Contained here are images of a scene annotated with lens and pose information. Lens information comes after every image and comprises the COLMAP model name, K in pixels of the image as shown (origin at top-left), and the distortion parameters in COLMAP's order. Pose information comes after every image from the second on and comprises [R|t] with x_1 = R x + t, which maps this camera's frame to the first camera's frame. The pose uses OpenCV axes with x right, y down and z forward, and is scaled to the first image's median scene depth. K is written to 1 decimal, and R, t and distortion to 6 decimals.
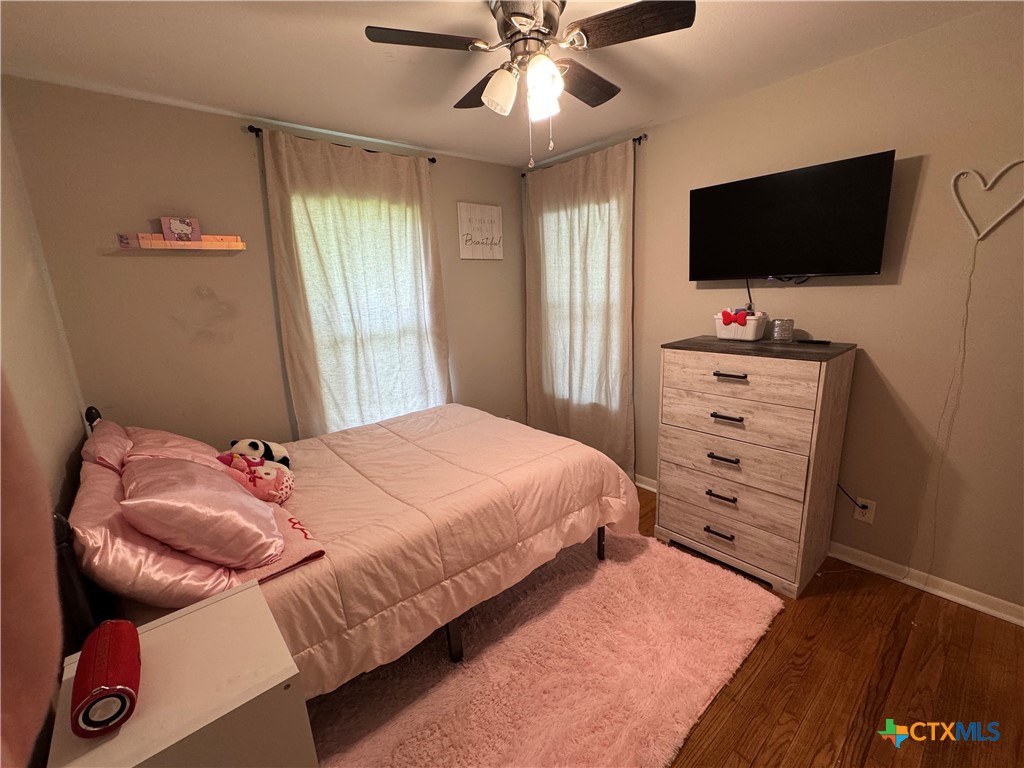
lens RADIAL K [[428.8, 0, 513.2], [0, 428.8, 388.5], [0, 0, 1]] dist [-0.018609, -0.000215]
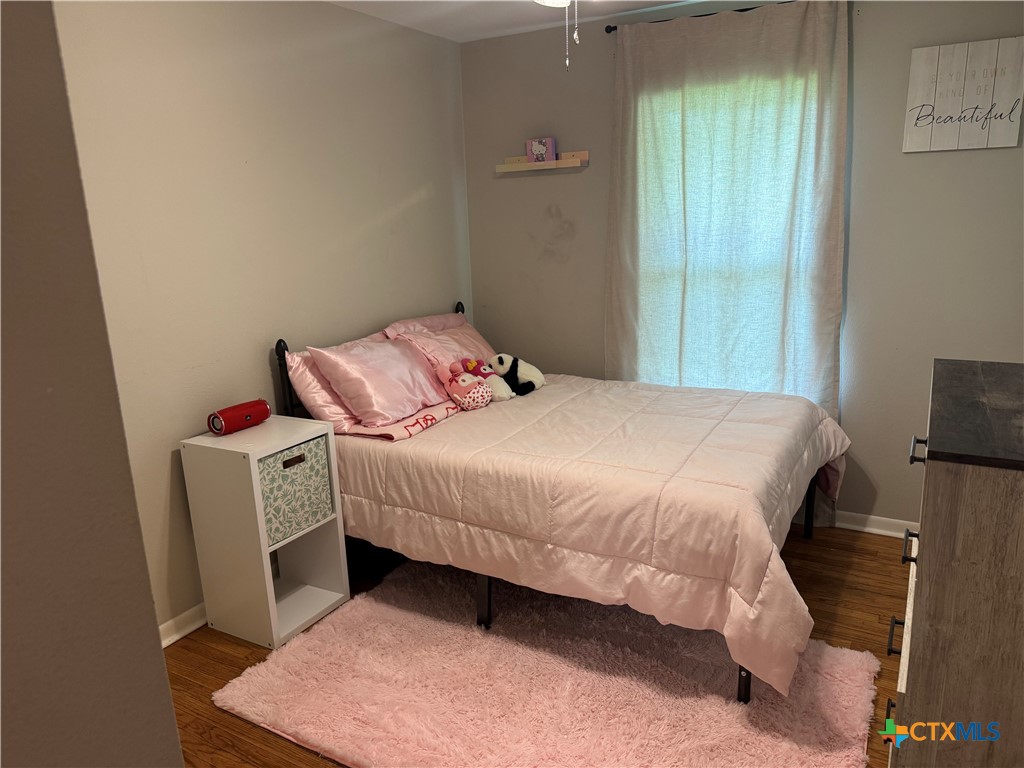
lens RADIAL K [[721.0, 0, 510.5], [0, 721.0, 379.7], [0, 0, 1]] dist [0.073265, -0.095378]
pose [[0.328369, 0.244494, -0.912358, 1.125400], [-0.195365, 0.962612, 0.187647, -0.173074], [0.924125, 0.116626, 0.363857, 0.391119]]
